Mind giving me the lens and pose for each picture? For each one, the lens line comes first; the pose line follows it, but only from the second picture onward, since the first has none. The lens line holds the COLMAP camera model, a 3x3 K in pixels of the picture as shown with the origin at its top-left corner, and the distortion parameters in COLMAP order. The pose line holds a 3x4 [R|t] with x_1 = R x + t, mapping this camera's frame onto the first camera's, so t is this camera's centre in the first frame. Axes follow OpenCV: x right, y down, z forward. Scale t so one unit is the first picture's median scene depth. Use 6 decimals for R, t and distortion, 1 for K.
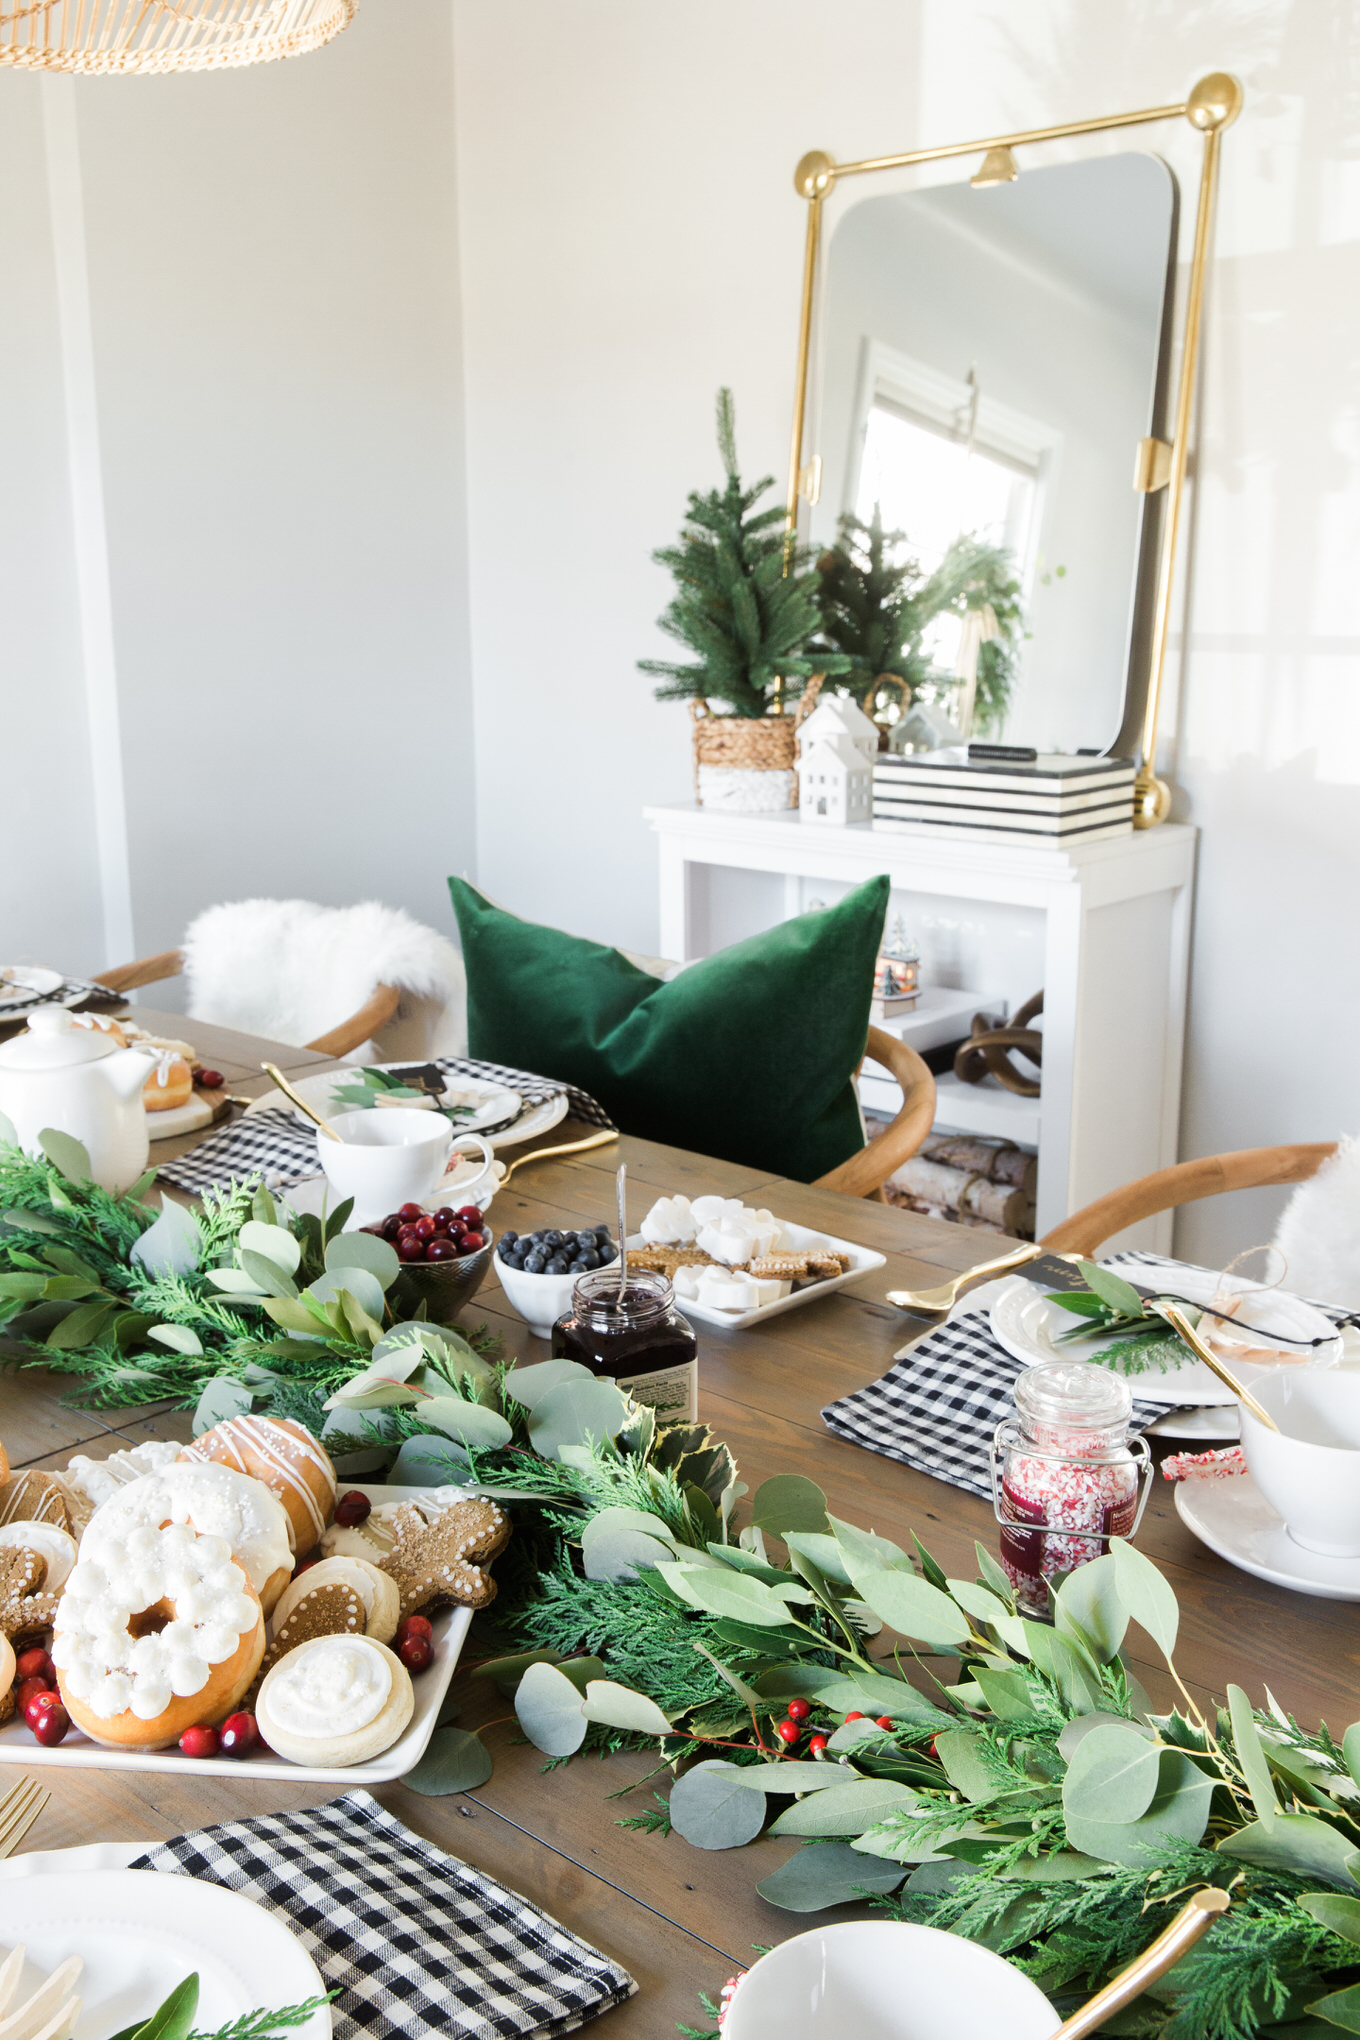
lens RADIAL K [[1864.3, 0, 676.4], [0, 1864.3, 1030.3], [0, 0, 1]] dist [-0.016538, 0.000000]
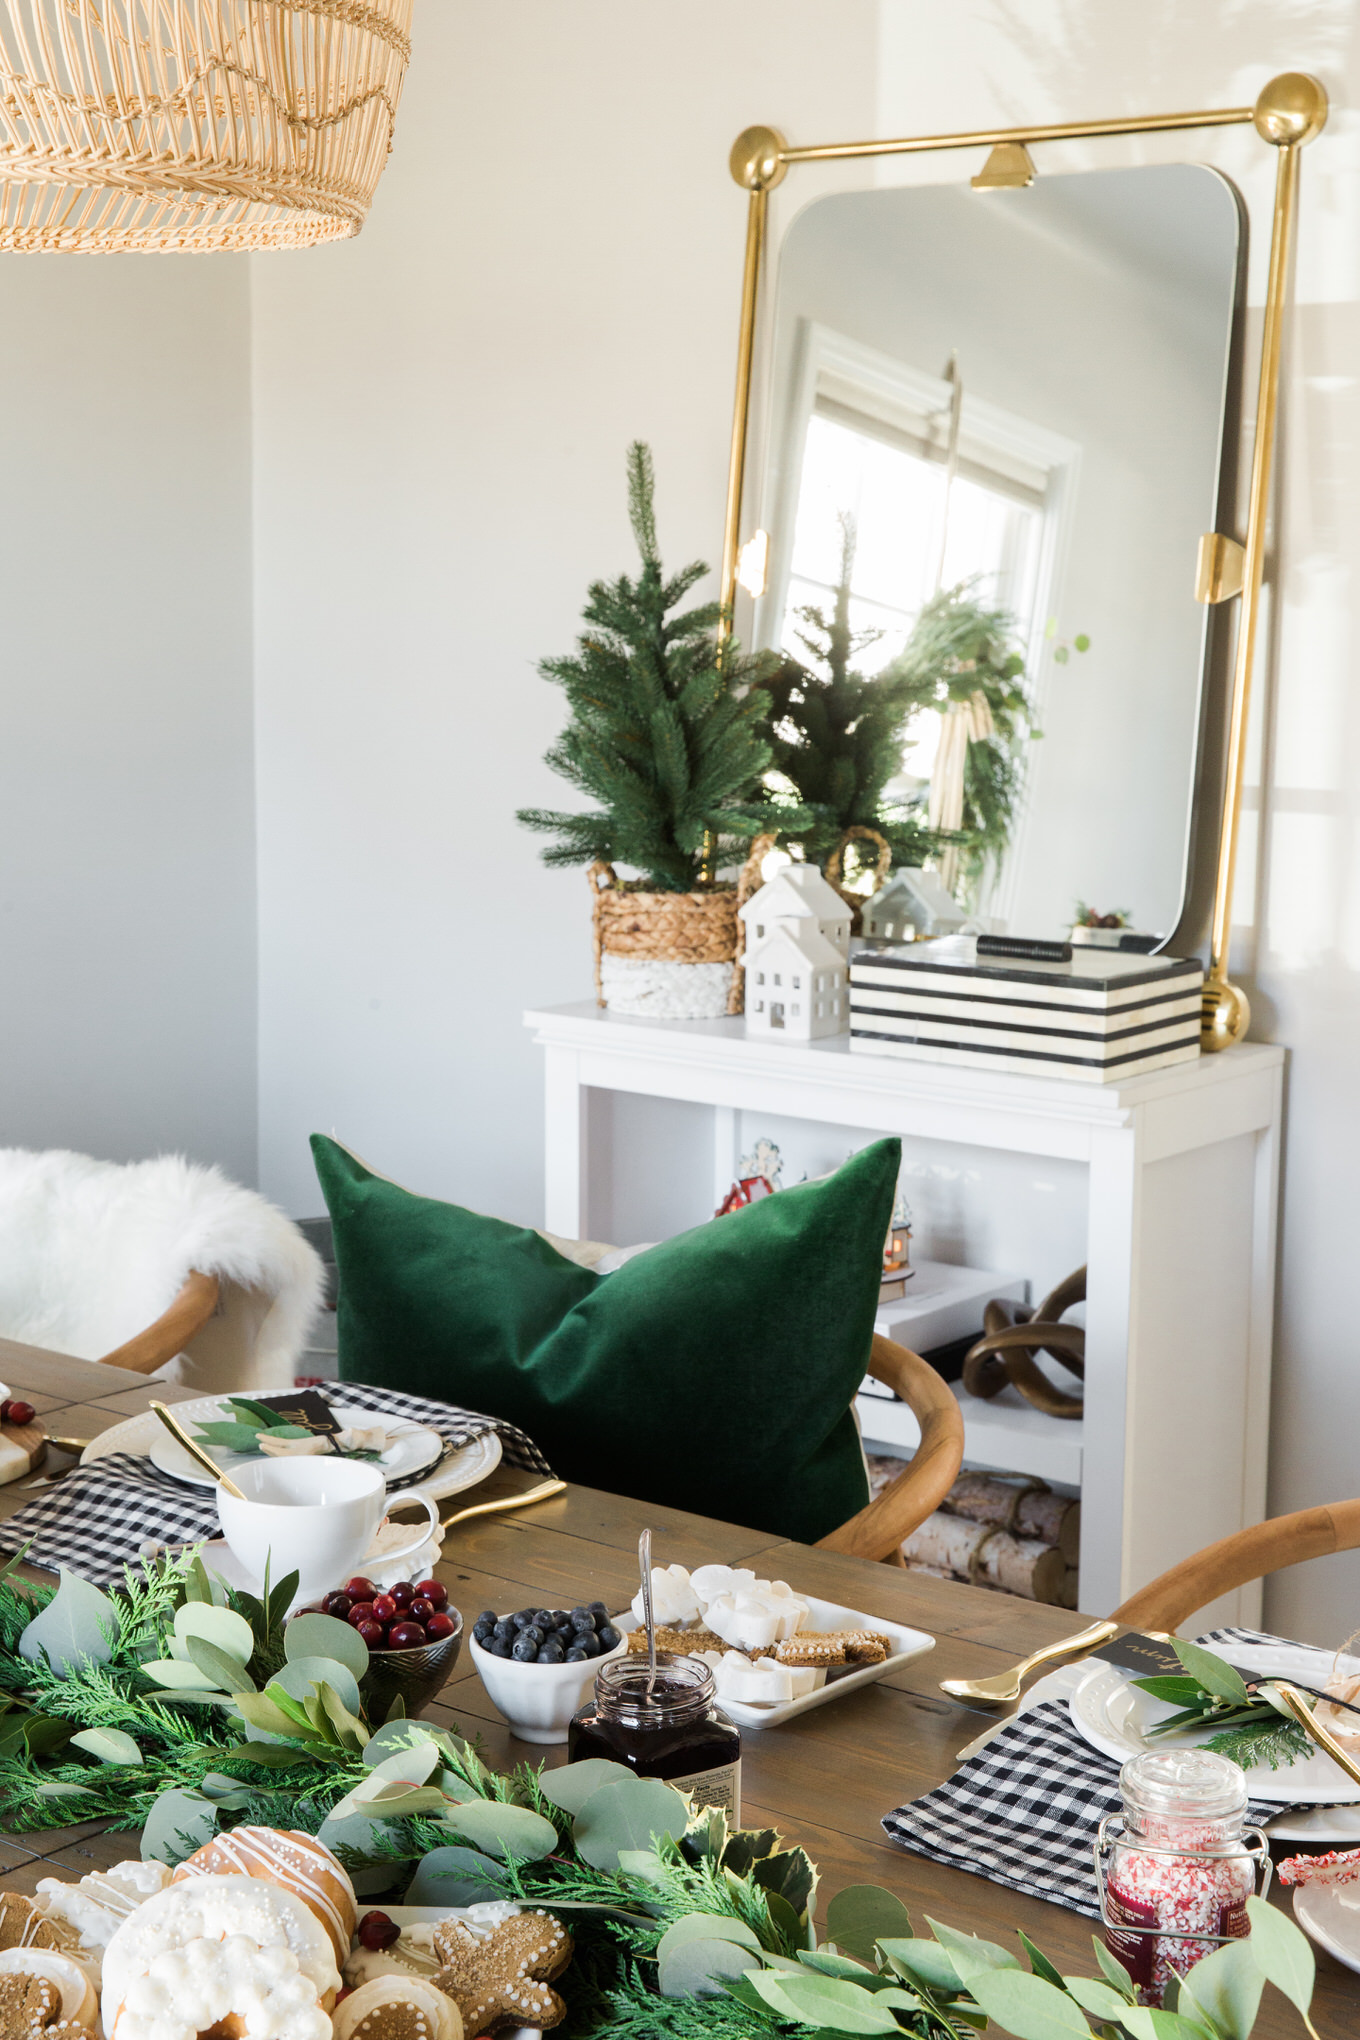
lens RADIAL K [[2999.2, 0, 674.0], [0, 2999.2, 1010.1], [0, 0, 1]] dist [-0.012328, 0.000000]
pose [[0.997255, 0.003966, 0.073937, -0.068148], [0.002773, 0.995863, -0.090828, -0.023079], [-0.073992, 0.090784, 0.993118, -0.221591]]
